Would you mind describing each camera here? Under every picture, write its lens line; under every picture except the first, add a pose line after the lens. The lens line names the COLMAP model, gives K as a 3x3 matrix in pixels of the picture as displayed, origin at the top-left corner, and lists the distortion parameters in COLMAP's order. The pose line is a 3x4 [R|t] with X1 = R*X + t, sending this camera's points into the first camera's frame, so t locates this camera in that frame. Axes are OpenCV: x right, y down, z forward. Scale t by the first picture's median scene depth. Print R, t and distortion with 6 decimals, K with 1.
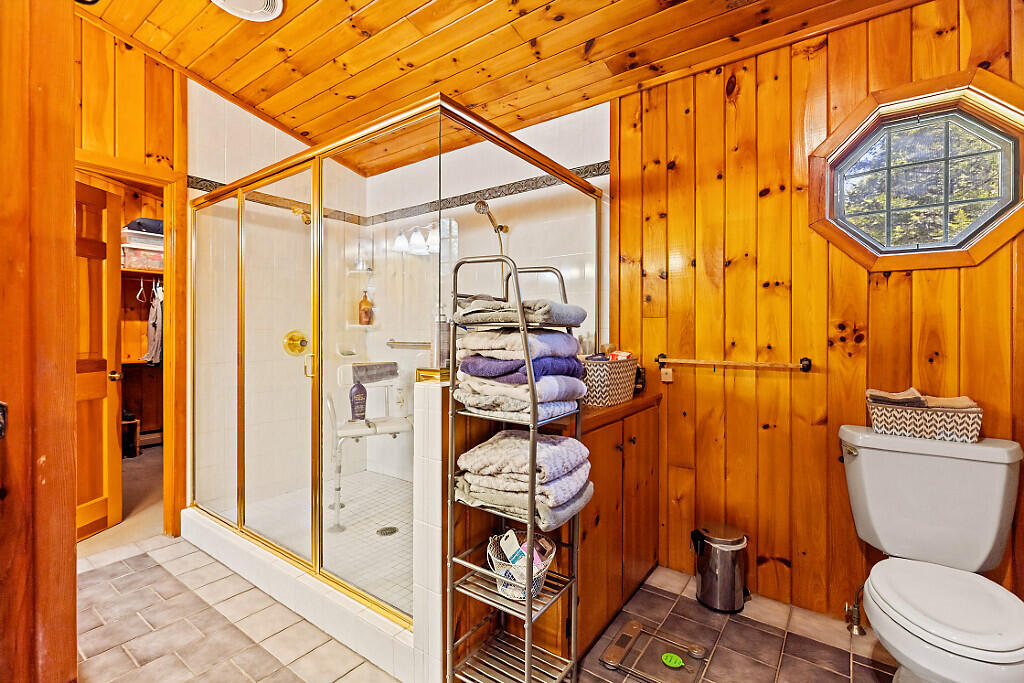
lens RADIAL K [[459.9, 0, 511.5], [0, 459.9, 333.2], [0, 0, 1]] dist [0.002786, -0.000423]
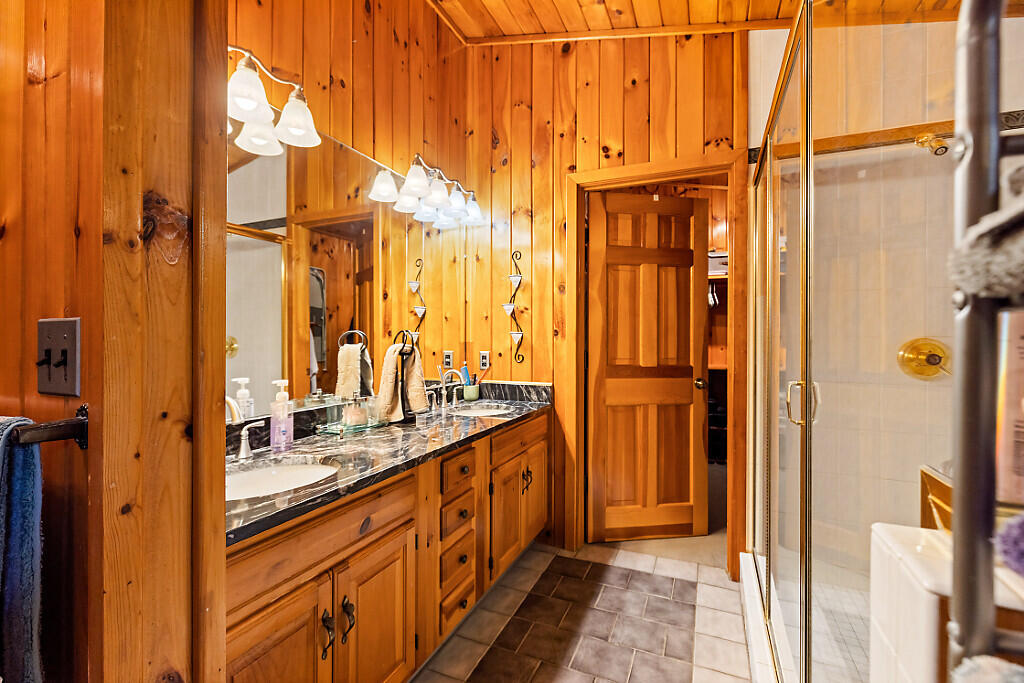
lens RADIAL K [[459.9, 0, 509.1], [0, 459.9, 335.1], [0, 0, 1]] dist [0.002786, -0.000423]
pose [[0.207937, -0.002787, -0.978138, 0.014597], [-0.009993, 0.999938, -0.004974, -0.001364], [0.978091, 0.010809, 0.207896, 0.424474]]
